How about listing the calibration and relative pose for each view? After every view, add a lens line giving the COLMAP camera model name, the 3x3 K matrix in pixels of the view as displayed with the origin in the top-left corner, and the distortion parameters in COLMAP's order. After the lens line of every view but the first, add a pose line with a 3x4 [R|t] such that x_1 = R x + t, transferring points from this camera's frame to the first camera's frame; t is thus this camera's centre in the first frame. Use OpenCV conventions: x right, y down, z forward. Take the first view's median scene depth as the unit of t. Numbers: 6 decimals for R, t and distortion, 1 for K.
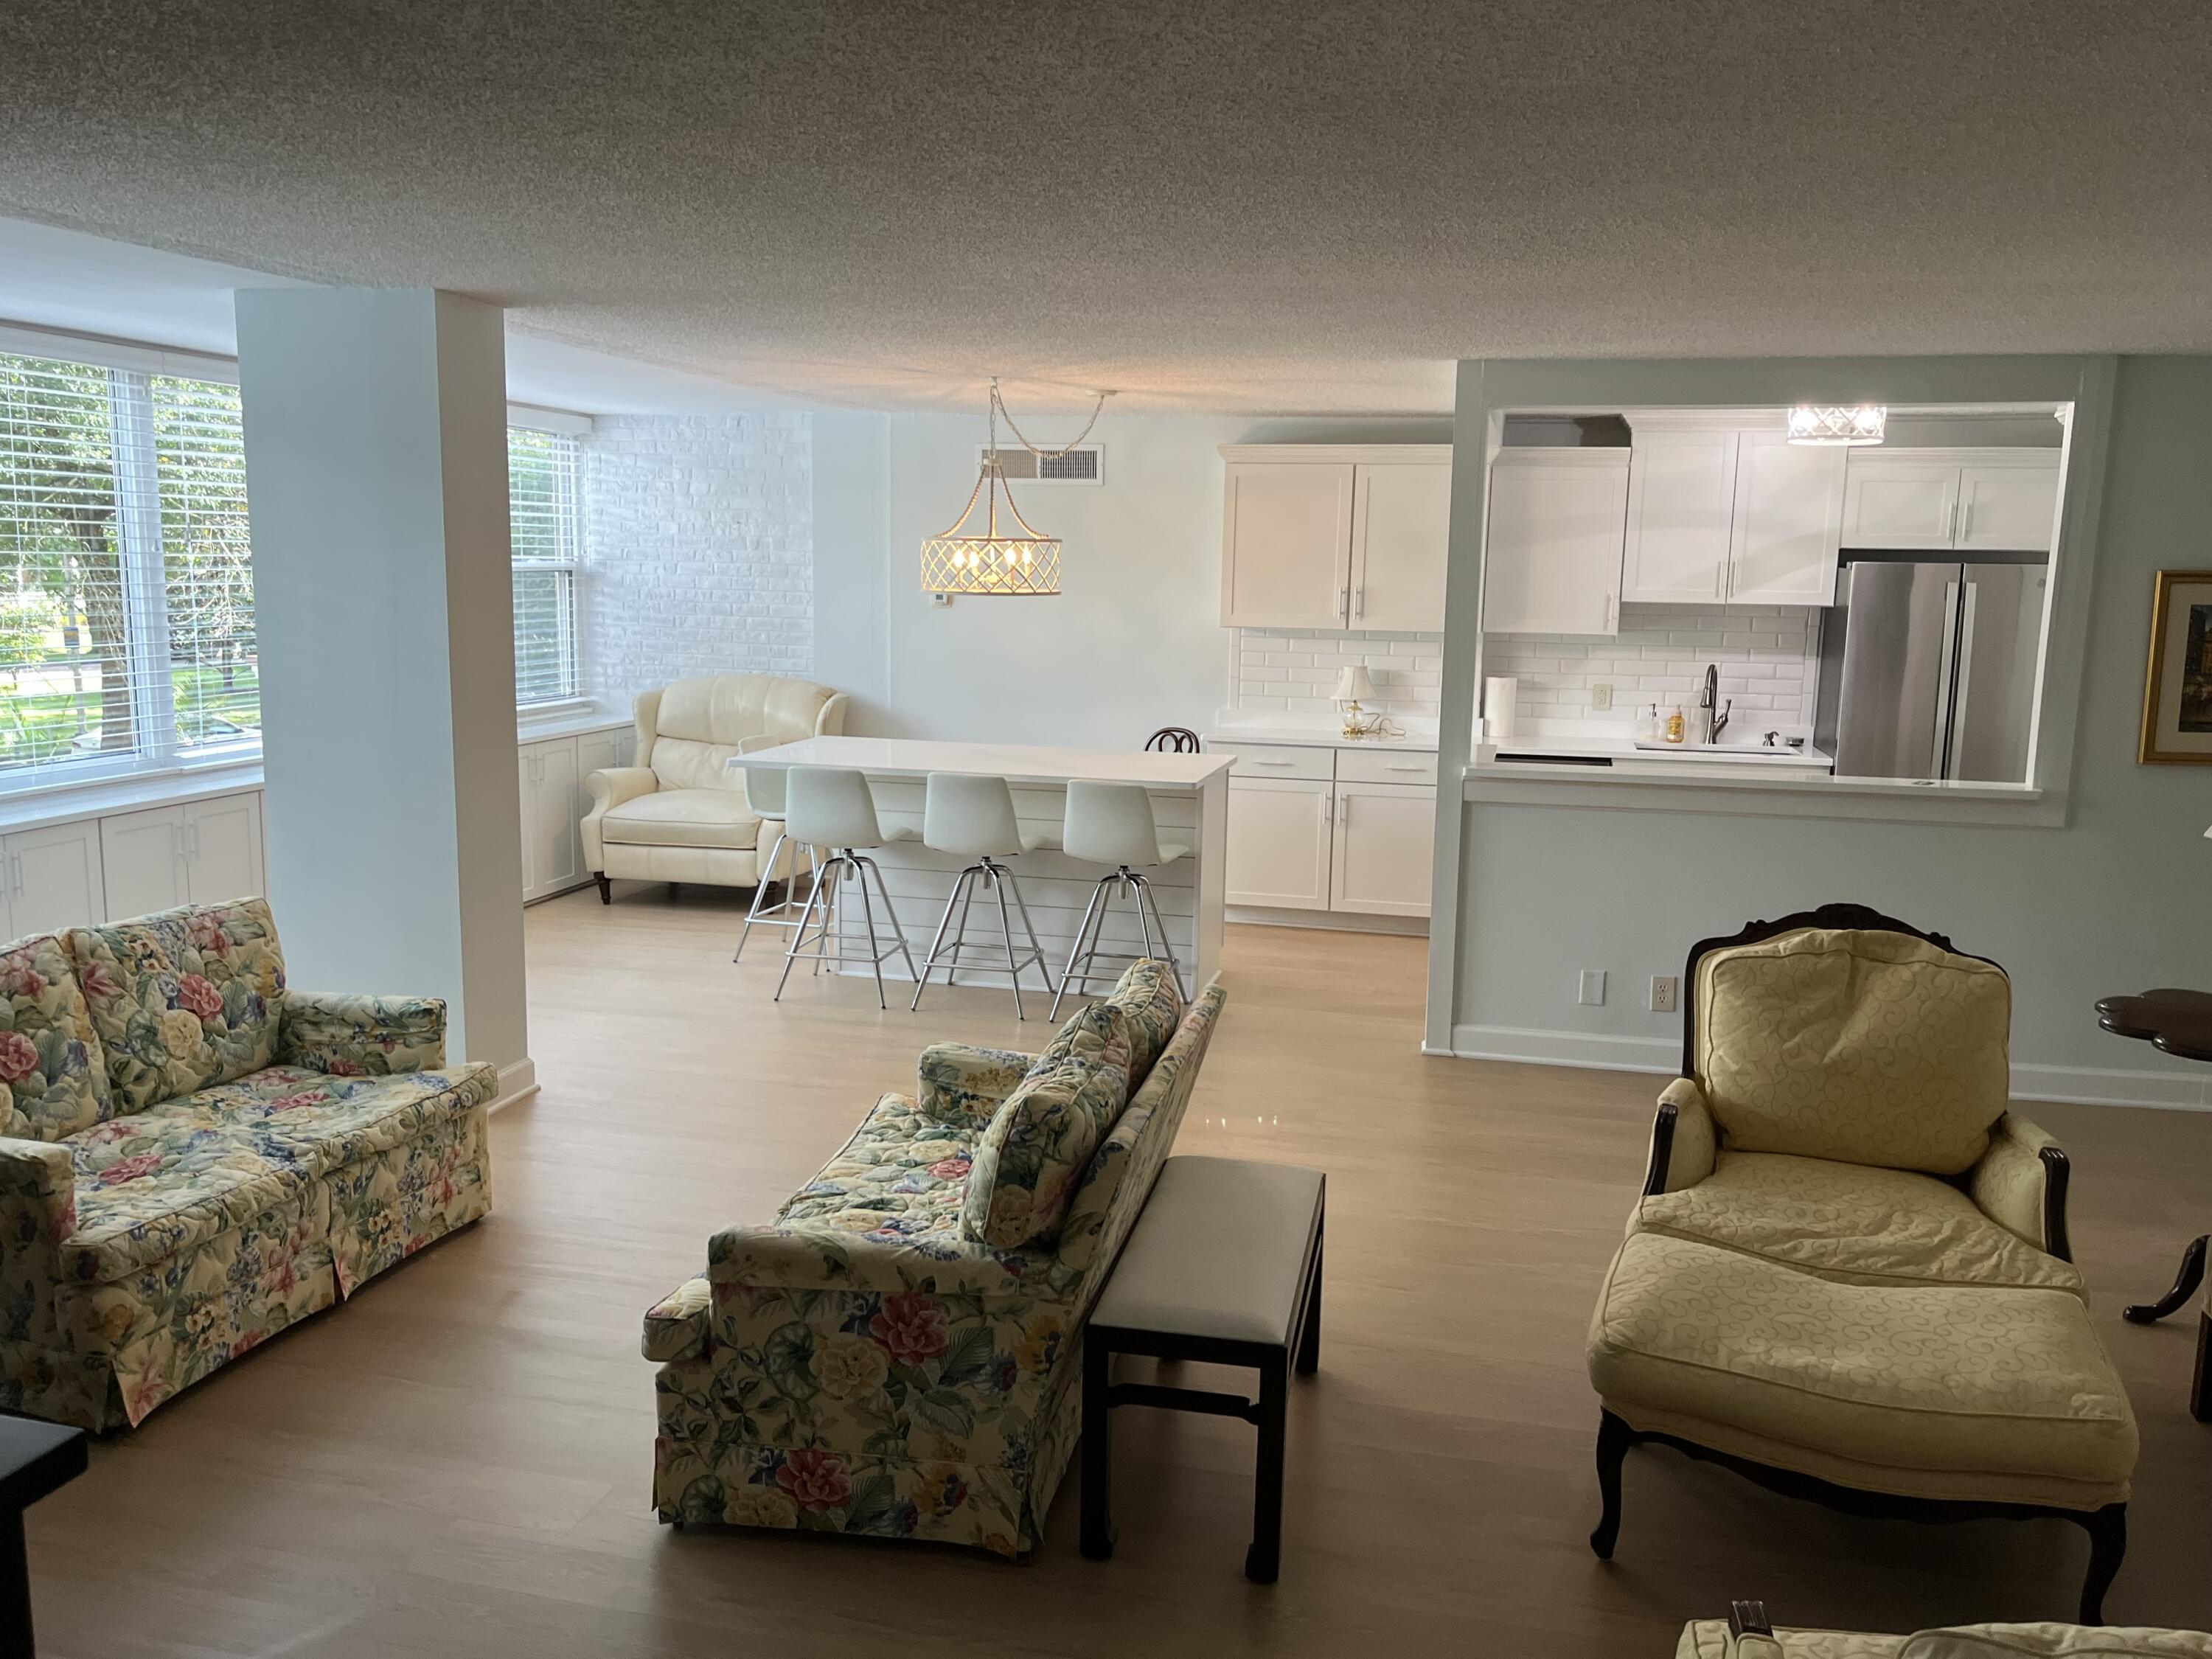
lens RADIAL K [[1729.7, 0, 1106.0], [0, 1729.7, 829.5], [0, 0, 1]] dist [0.006454, -0.001488]
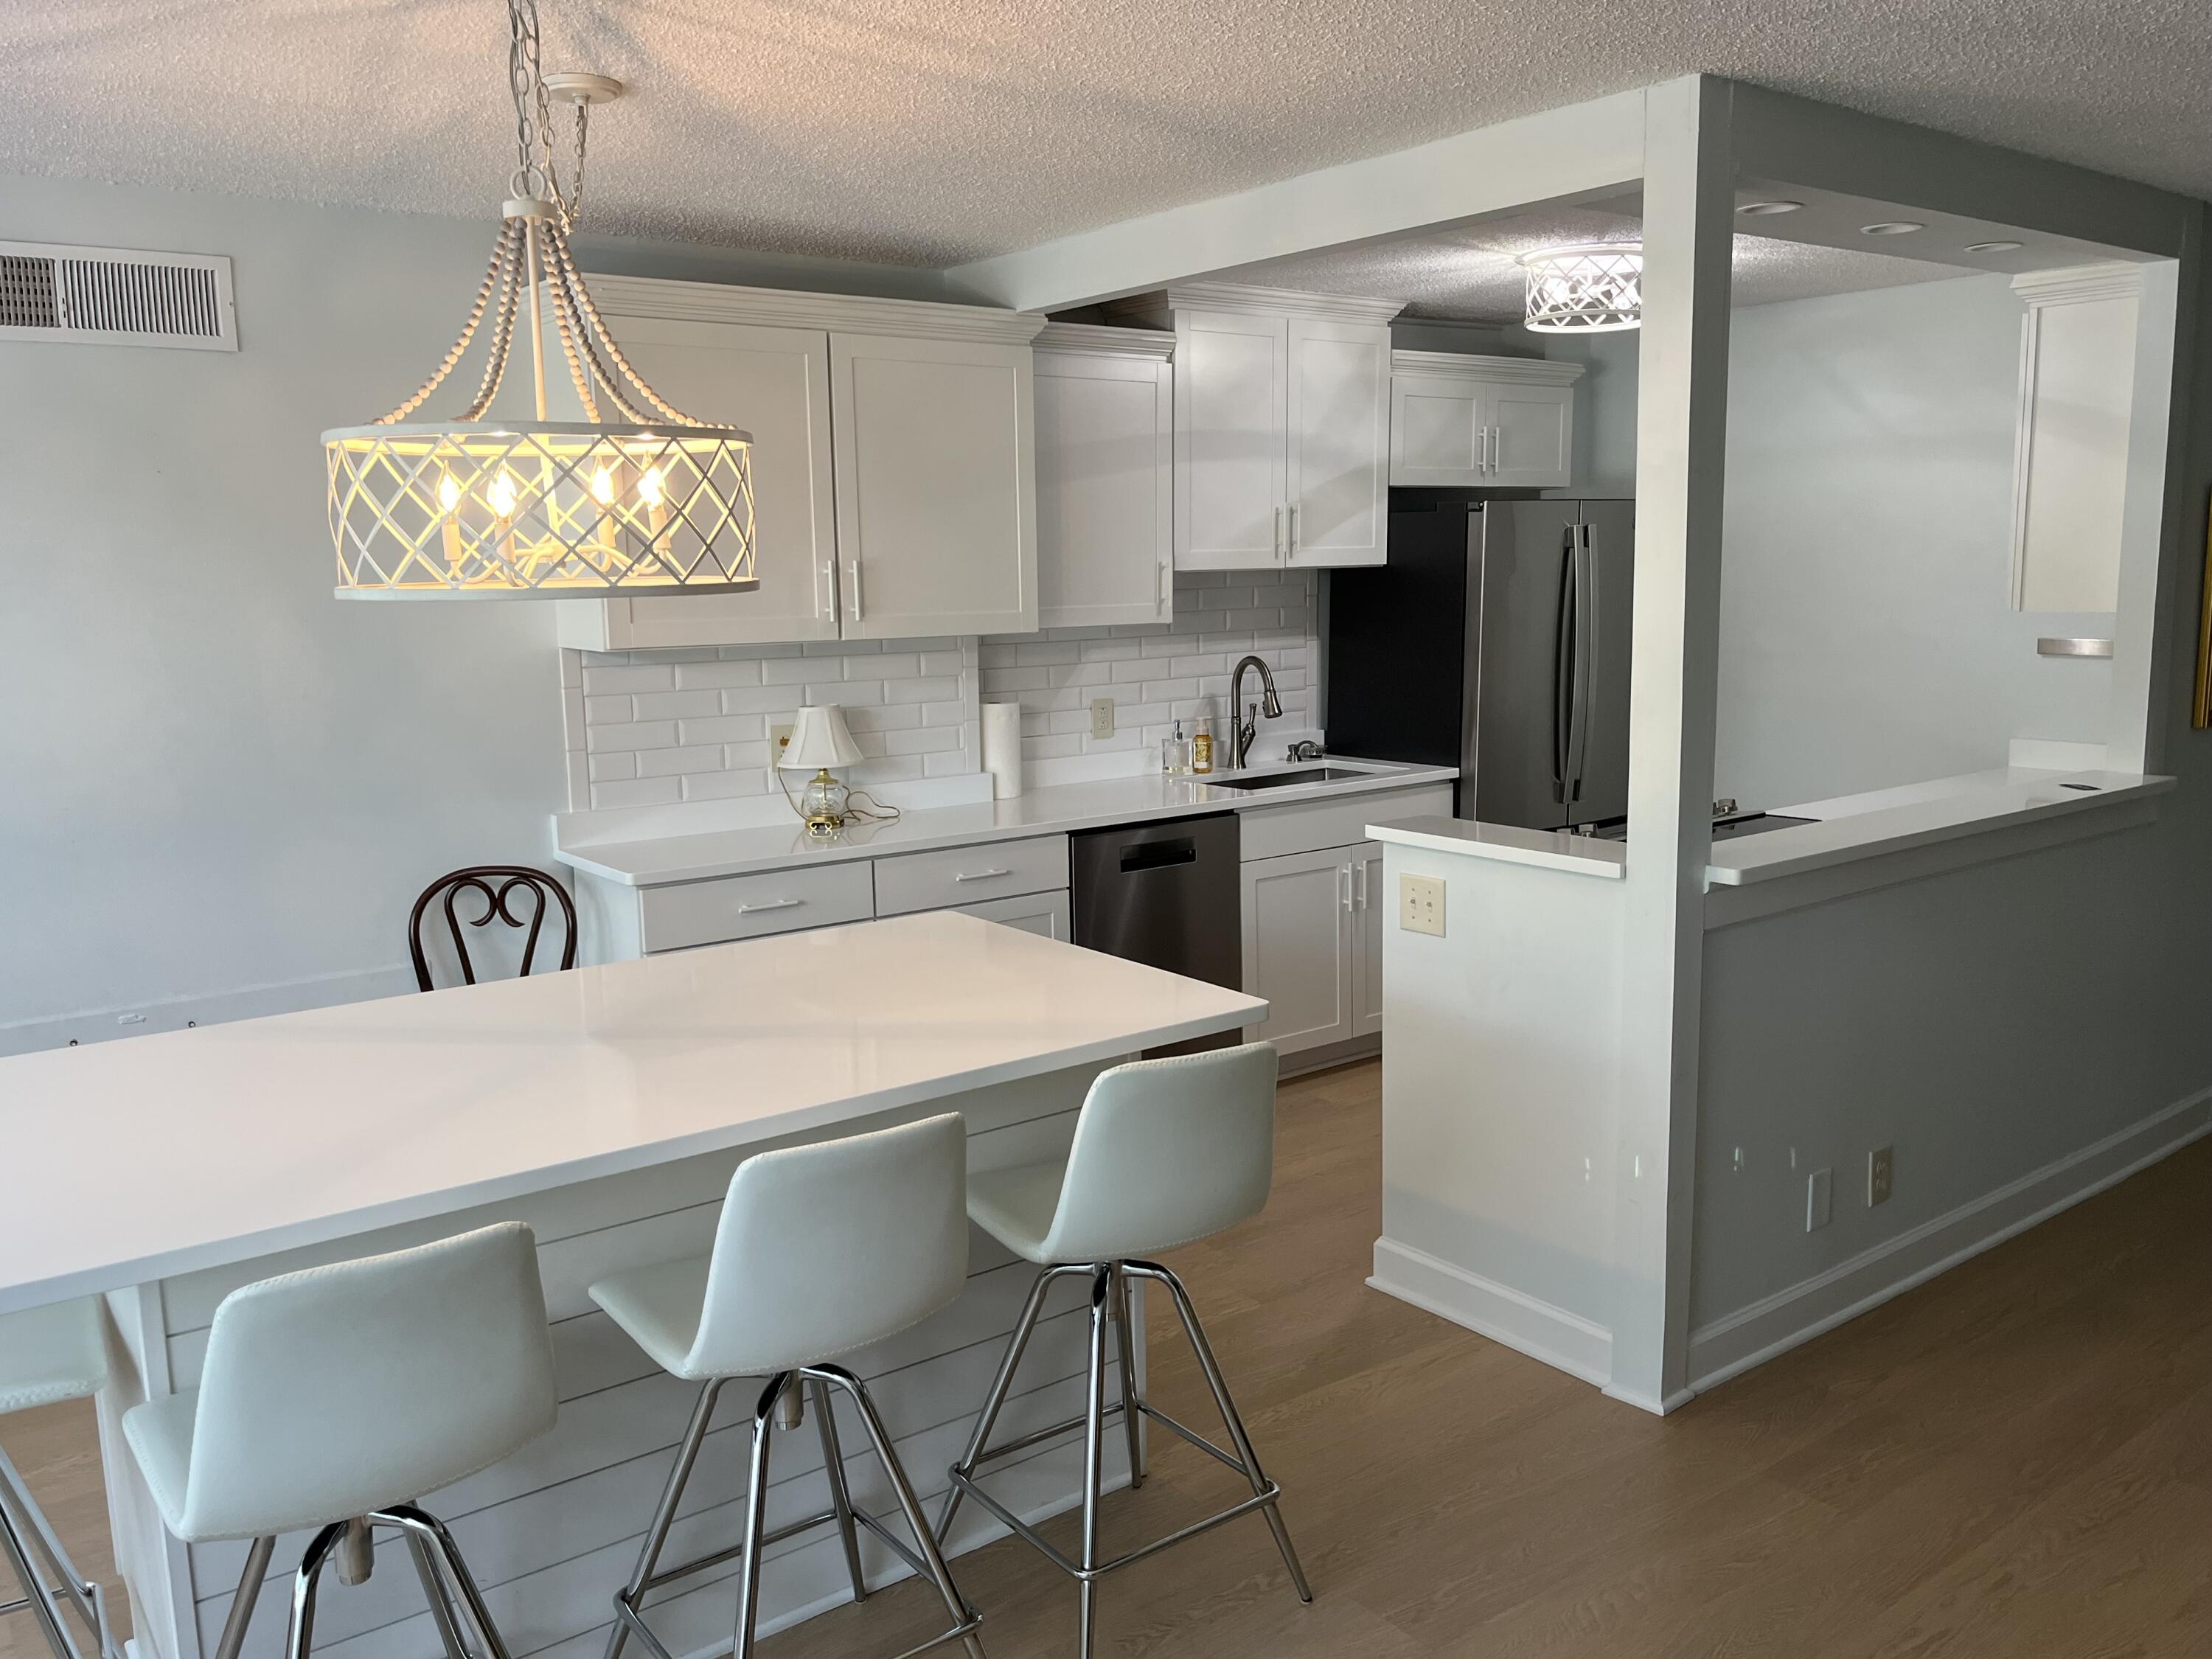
lens RADIAL K [[1729.7, 0, 1106.0], [0, 1729.7, 829.5], [0, 0, 1]] dist [0.006454, -0.001488]
pose [[0.628422, -0.147487, 0.763763, -0.234027], [0.144709, 0.986887, 0.071508, -0.085204], [-0.764294, 0.065586, 0.641524, 0.603177]]
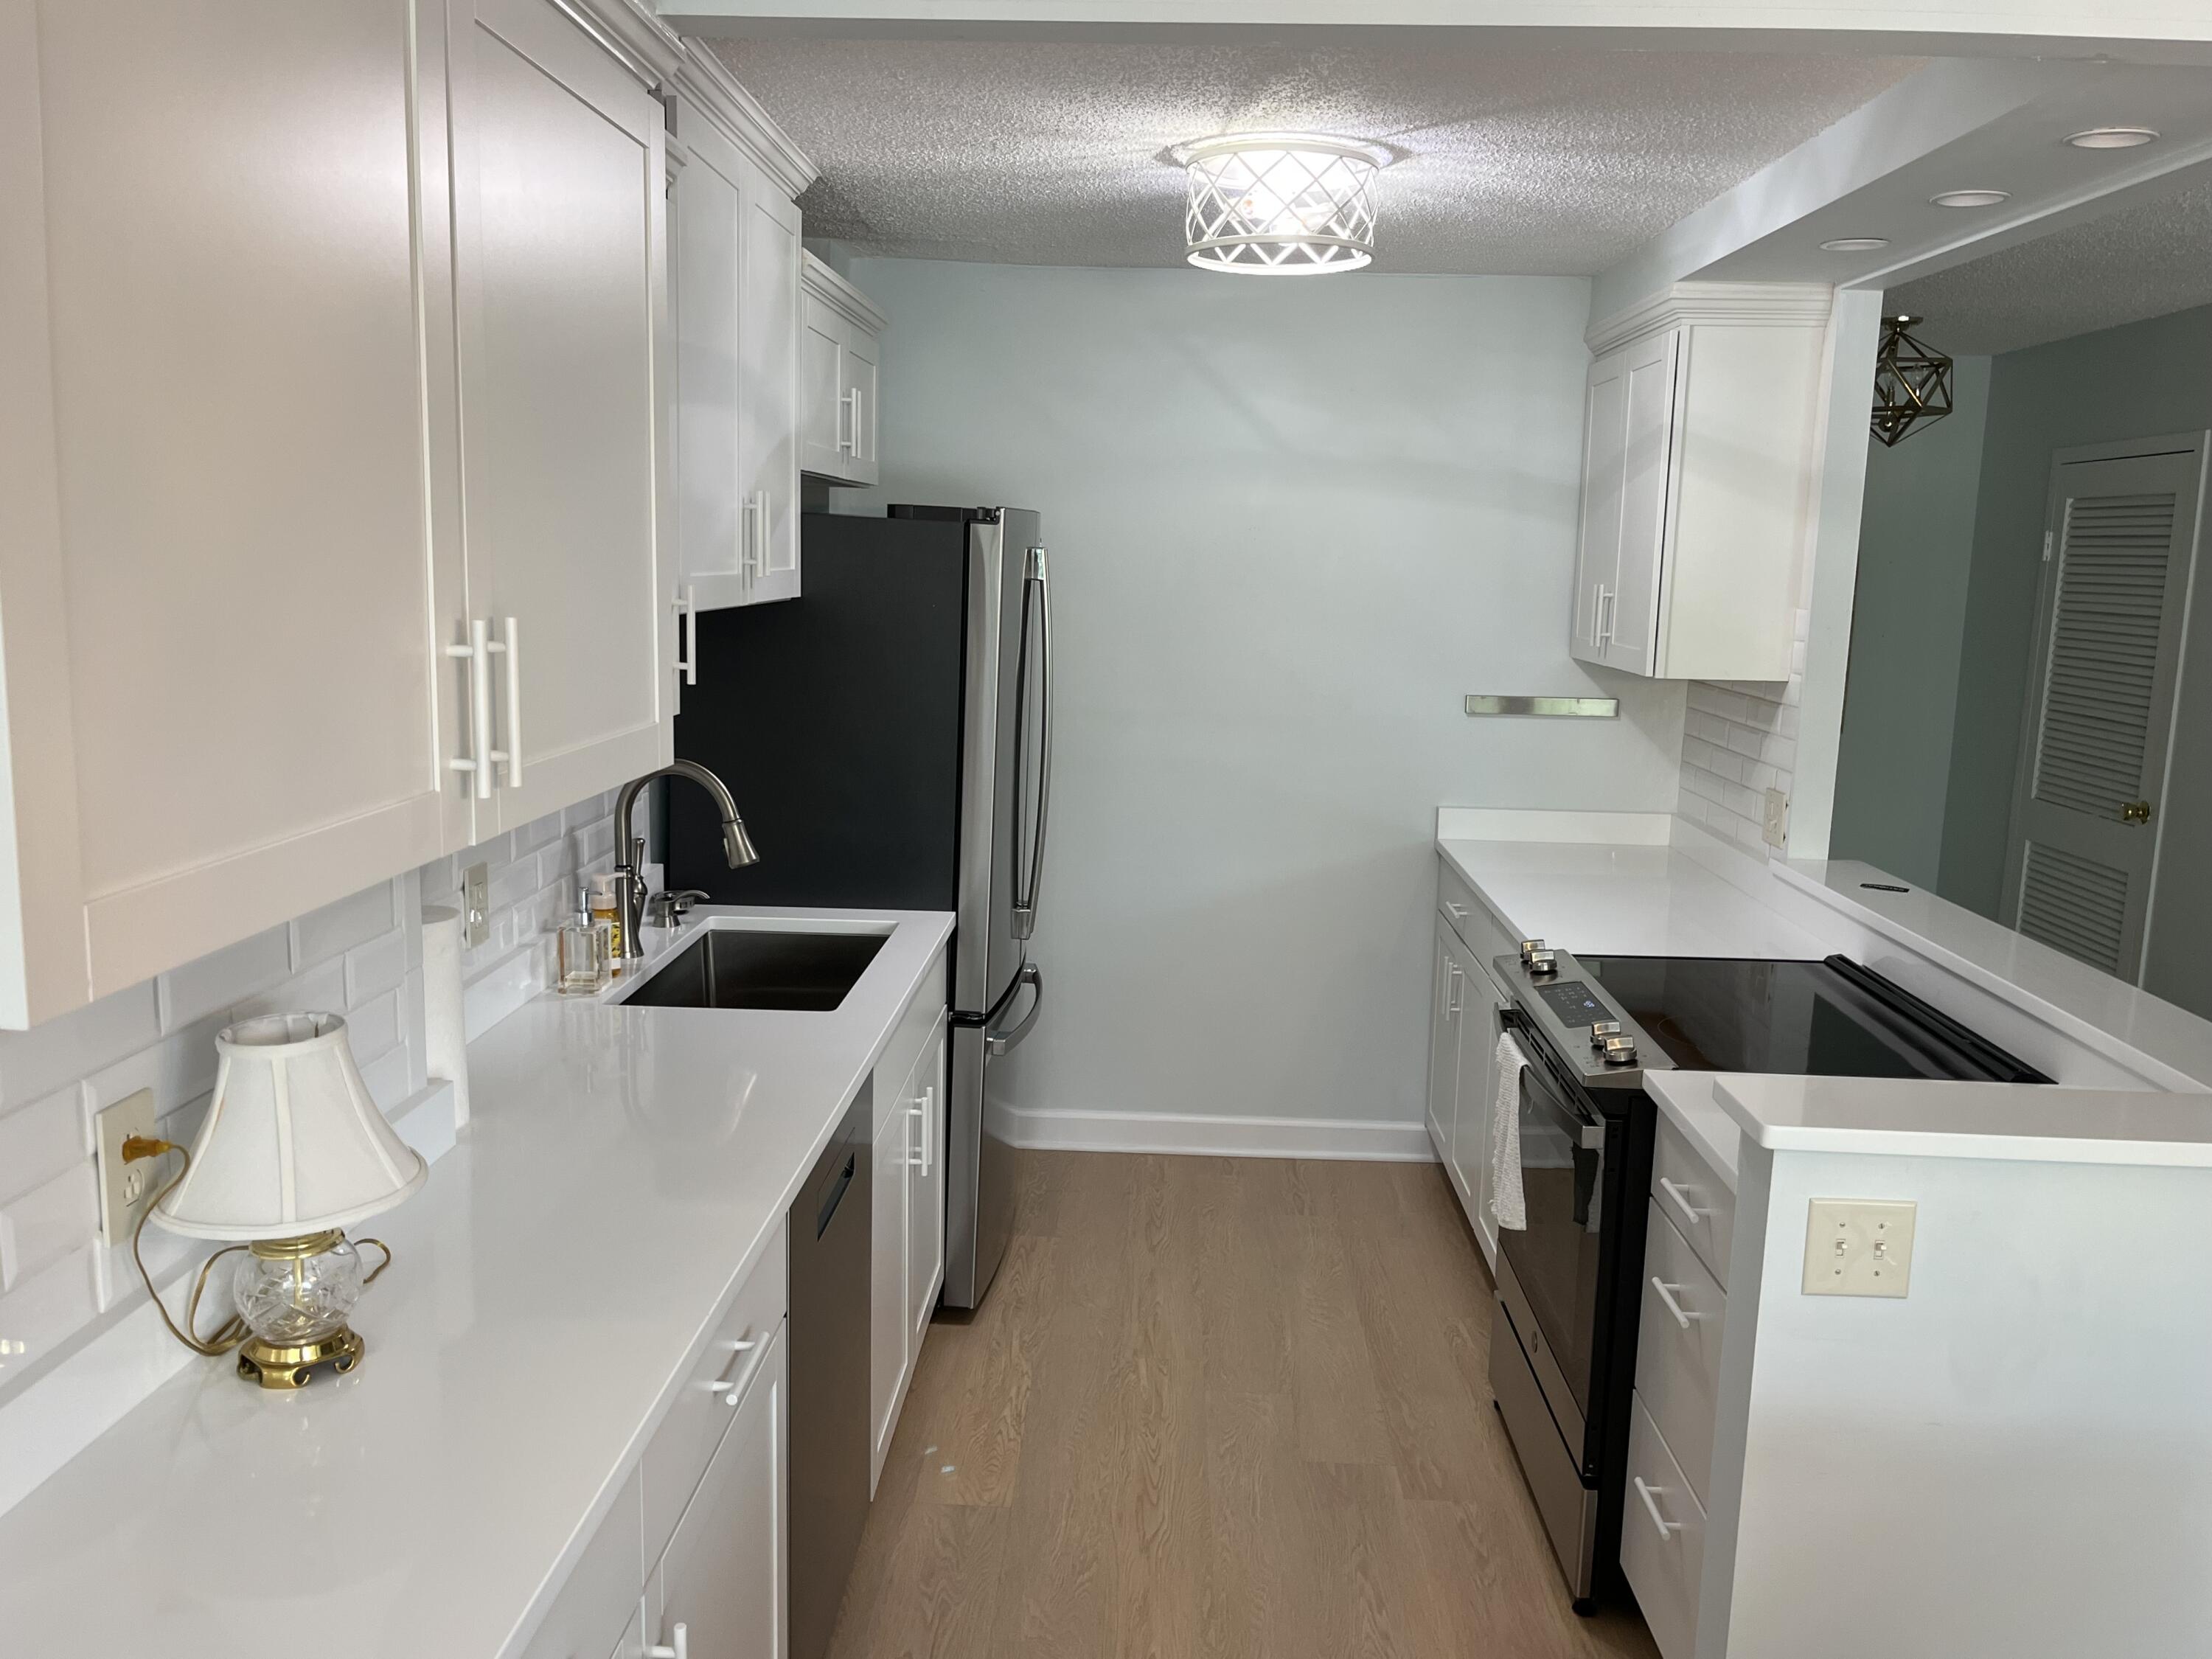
lens RADIAL K [[1784.8, 0, 1106.0], [0, 1784.8, 829.5], [0, 0, 1]] dist [0.063744, -0.000013]
pose [[-0.199489, -0.177888, 0.963618, -0.068726], [0.117301, 0.971978, 0.203715, -0.152646], [-0.972854, 0.153672, -0.173032, 0.981765]]
